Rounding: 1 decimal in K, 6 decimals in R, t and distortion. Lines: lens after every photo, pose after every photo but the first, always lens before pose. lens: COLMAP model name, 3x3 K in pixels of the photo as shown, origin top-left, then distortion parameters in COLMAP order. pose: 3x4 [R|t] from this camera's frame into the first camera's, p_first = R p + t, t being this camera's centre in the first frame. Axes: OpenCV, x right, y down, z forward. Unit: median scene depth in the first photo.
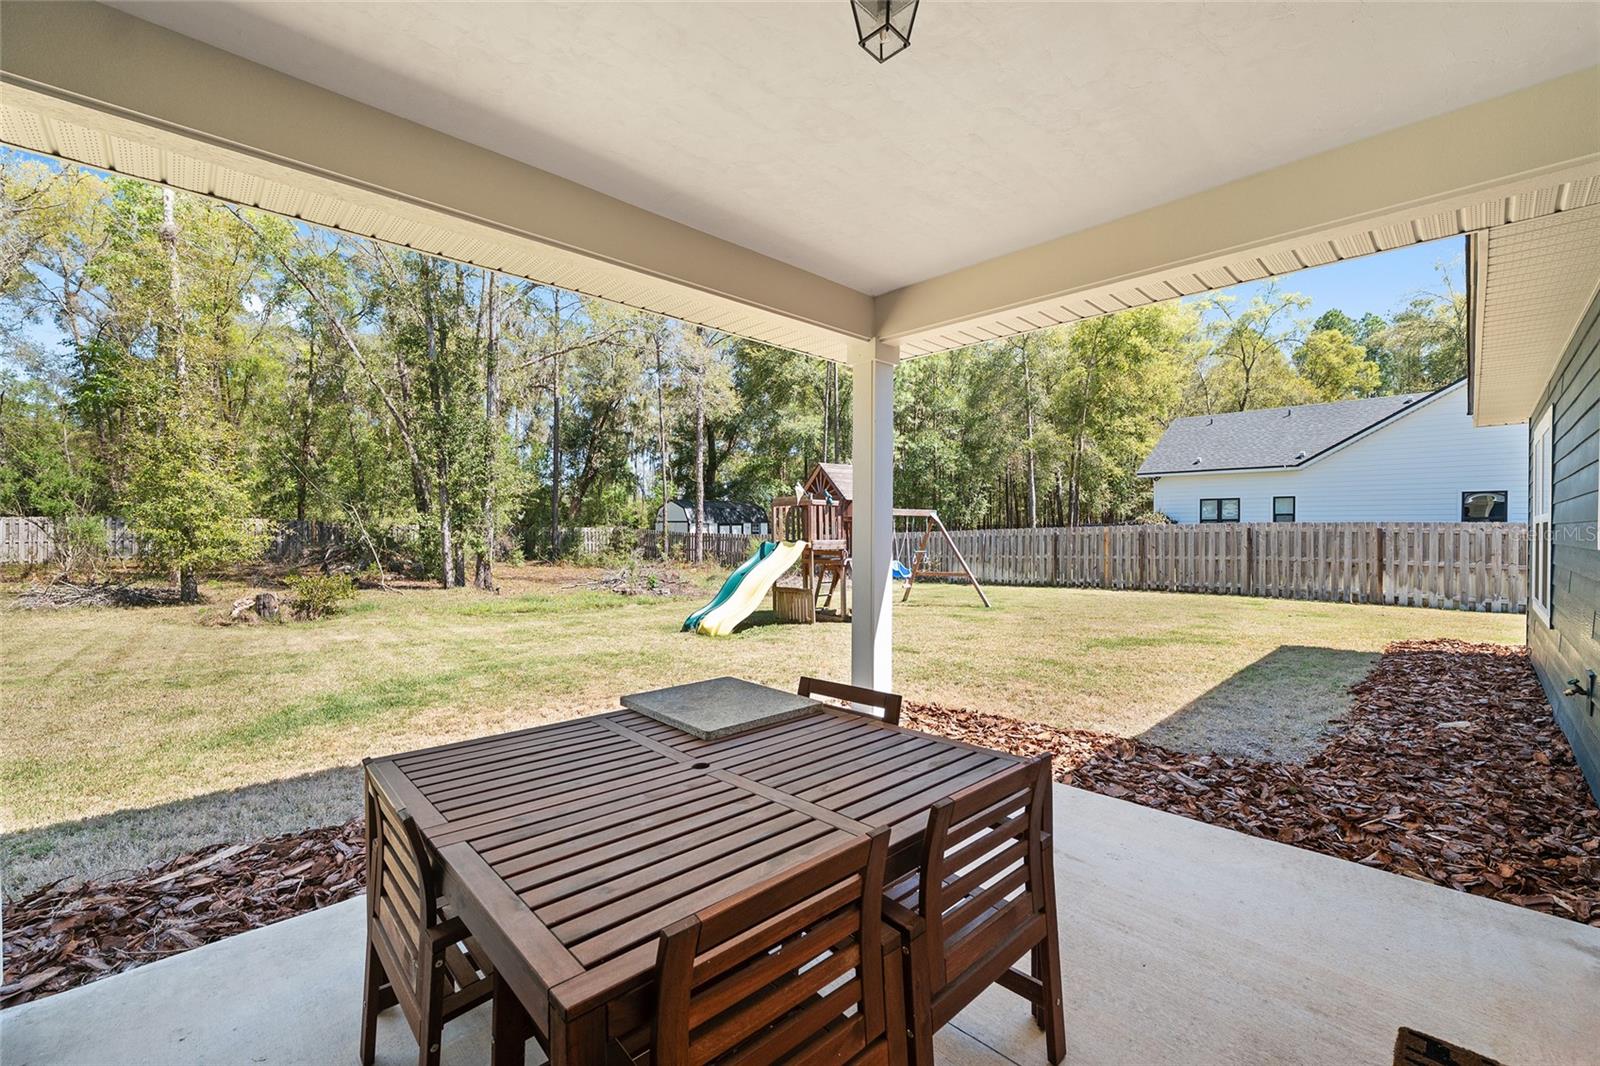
lens RADIAL K [[660.2, 0, 796.4], [0, 660.2, 538.4], [0, 0, 1]] dist [-0.013930, 0.000146]
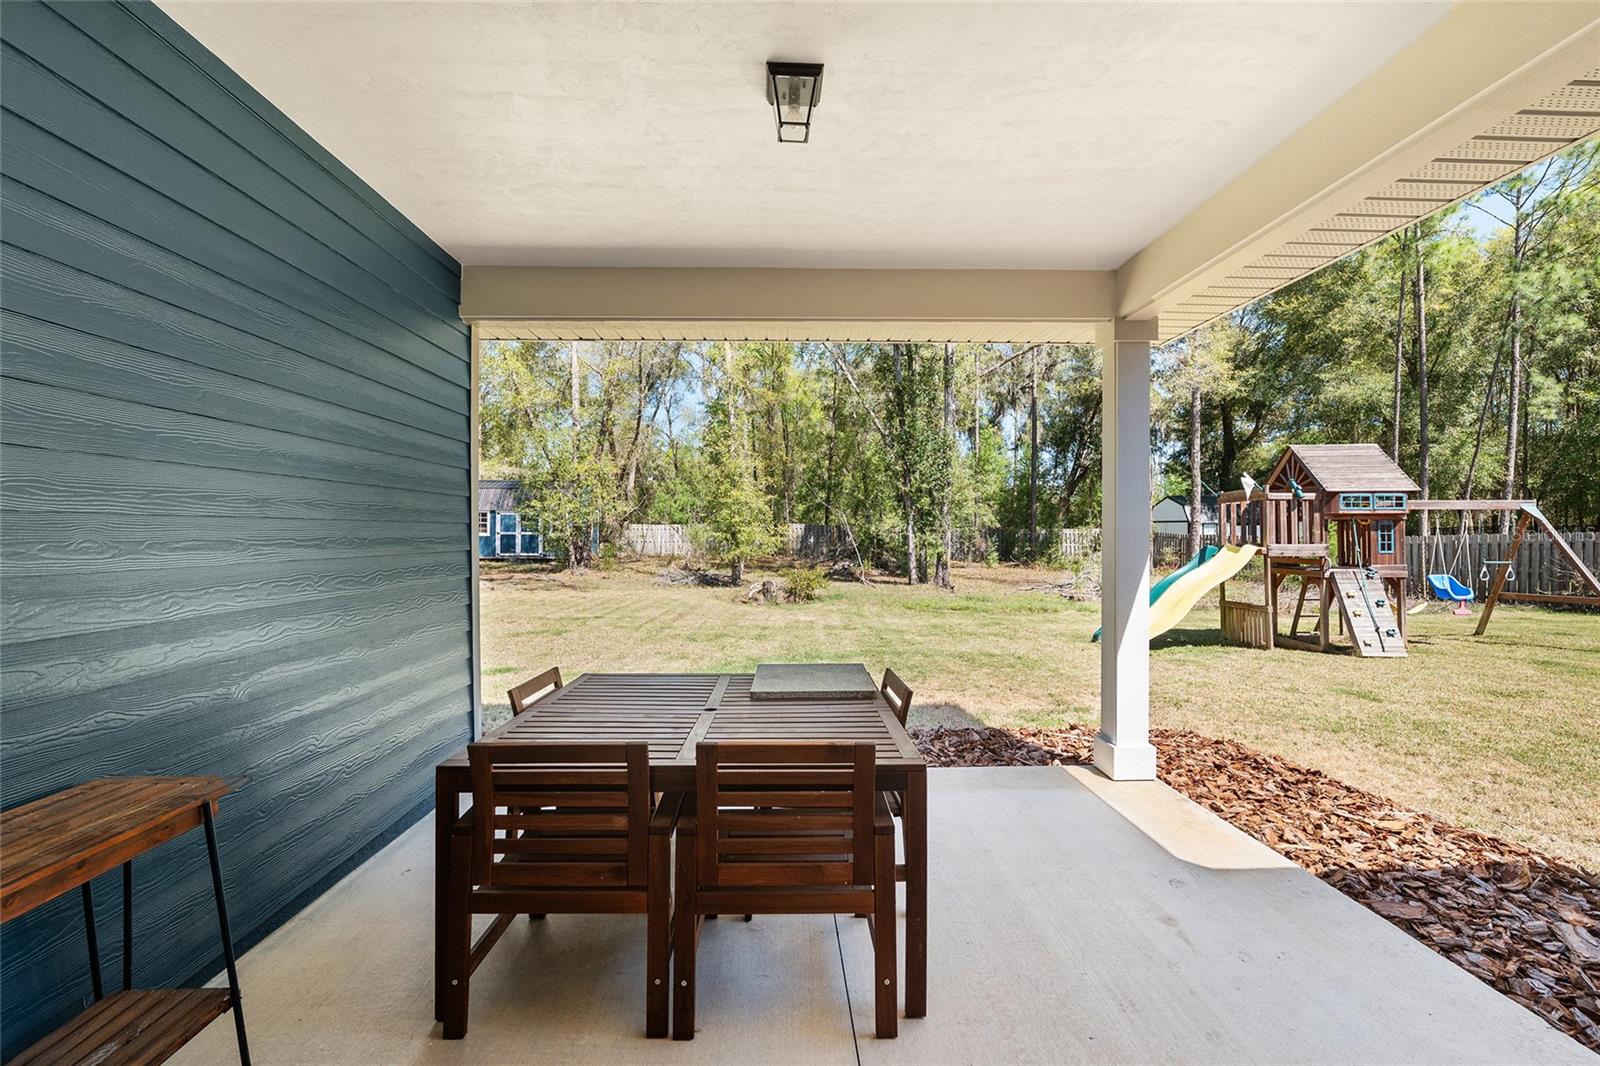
lens RADIAL K [[675.4, 0, 785.0], [0, 675.4, 536.0], [0, 0, 1]] dist [-0.003596, -0.000780]
pose [[0.739647, 0.000373, -0.672995, 0.091344], [-0.004449, 0.999981, -0.004336, -0.000680], [0.672981, 0.006201, 0.739634, 0.007070]]
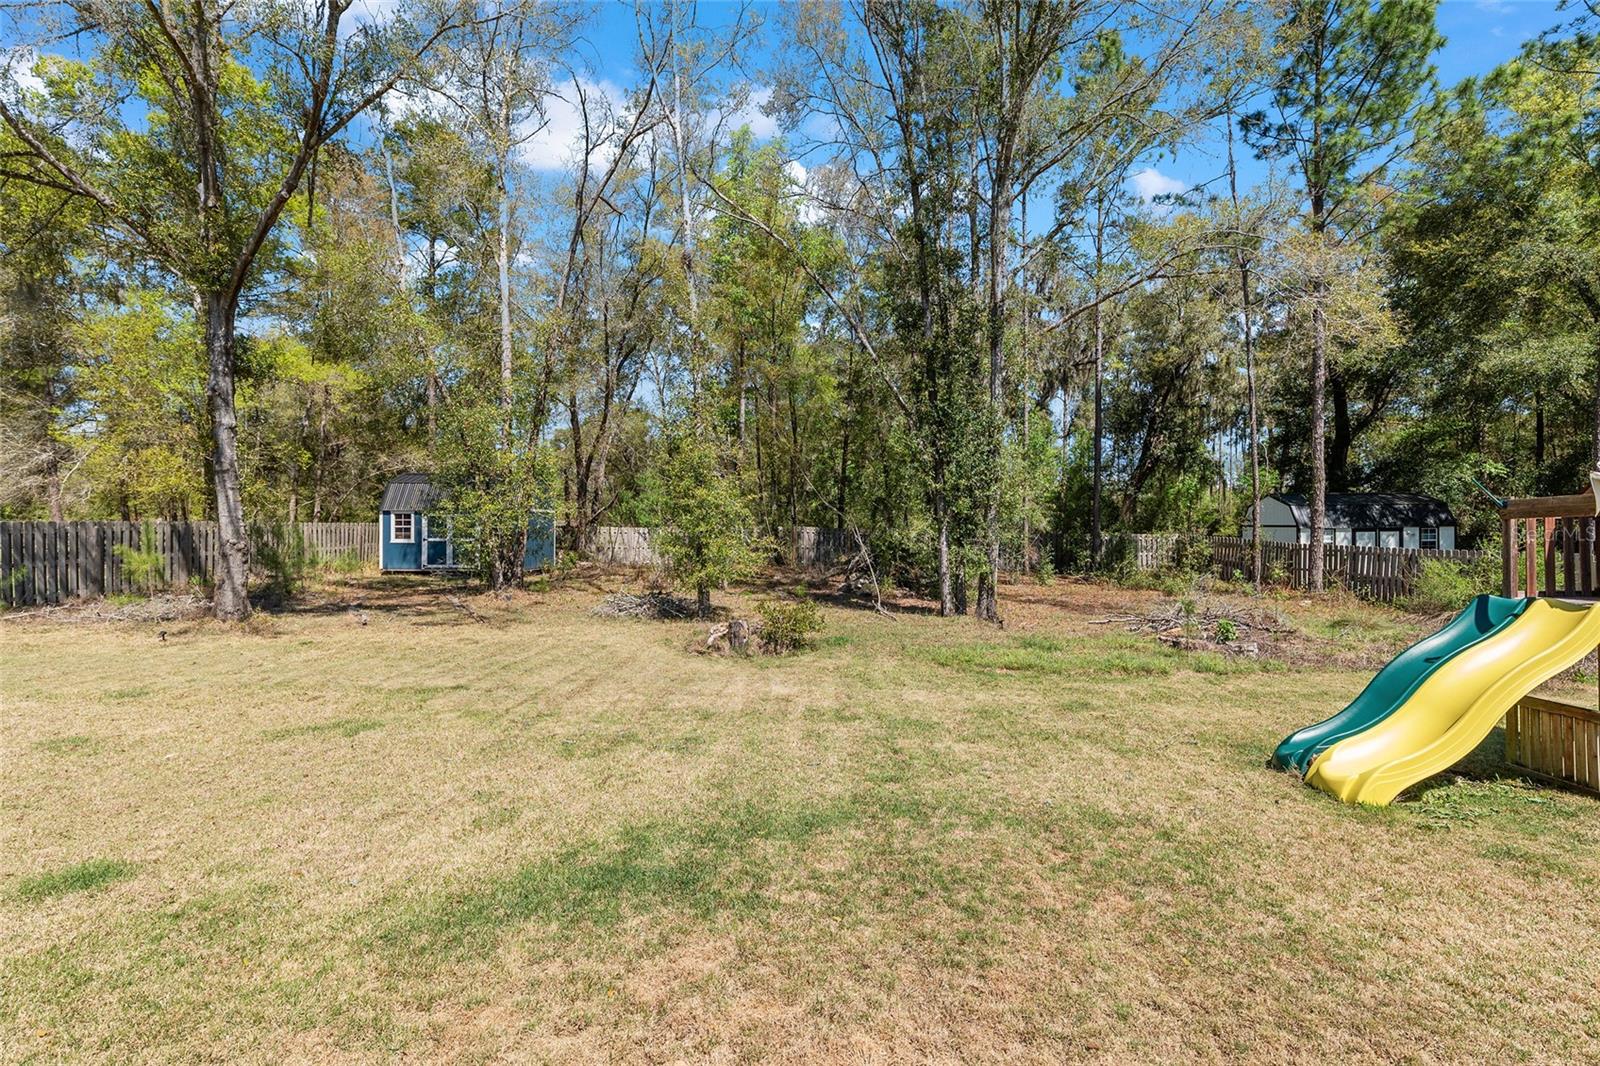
lens RADIAL K [[756.6, 0, 785.9], [0, 756.6, 537.2], [0, 0, 1]] dist [0.004338, -0.000748]
pose [[0.725653, 0.004284, -0.688047, -0.025765], [-0.007291, 0.999972, -0.001463, -0.021702], [0.688022, 0.006079, 0.725664, 0.193052]]
